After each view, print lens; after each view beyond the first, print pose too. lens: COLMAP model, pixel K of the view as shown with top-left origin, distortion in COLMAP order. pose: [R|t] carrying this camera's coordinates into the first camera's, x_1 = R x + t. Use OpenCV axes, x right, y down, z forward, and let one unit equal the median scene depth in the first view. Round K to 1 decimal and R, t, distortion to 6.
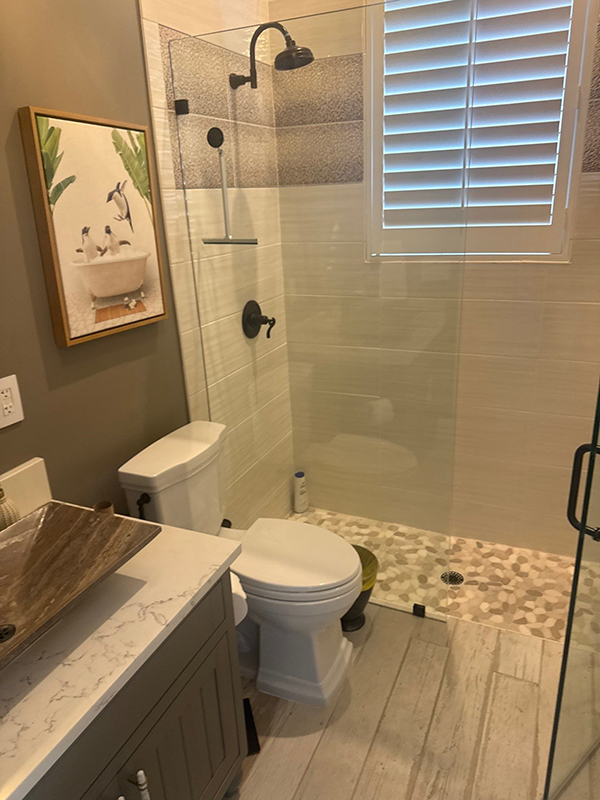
lens RADIAL K [[573.4, 0, 301.0], [0, 573.4, 399.7], [0, 0, 1]] dist [-0.007473, 0.000735]
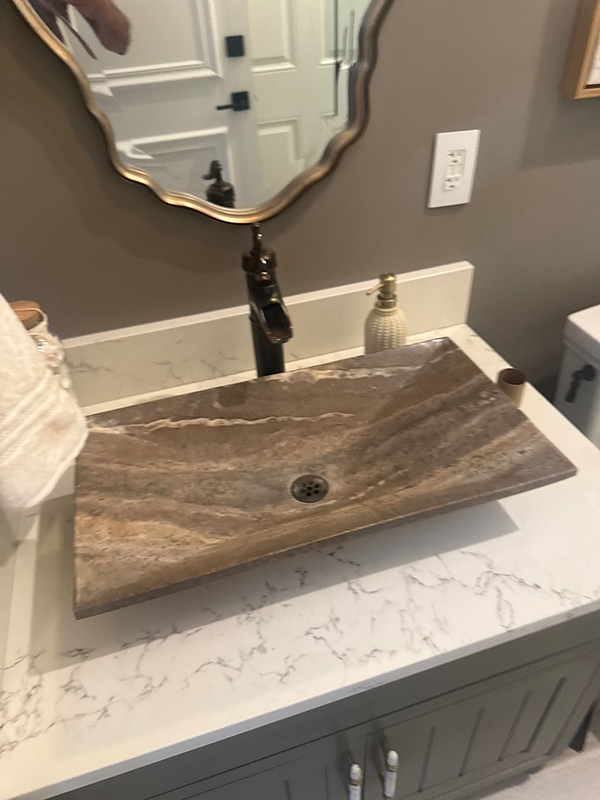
lens RADIAL K [[573.4, 0, 299.4], [0, 573.4, 401.2], [0, 0, 1]] dist [-0.007473, 0.000735]
pose [[0.663019, 0.468196, -0.584122, -0.131891], [-0.230962, 0.870154, 0.435303, -0.013580], [0.712083, -0.153704, 0.685064, 0.438184]]
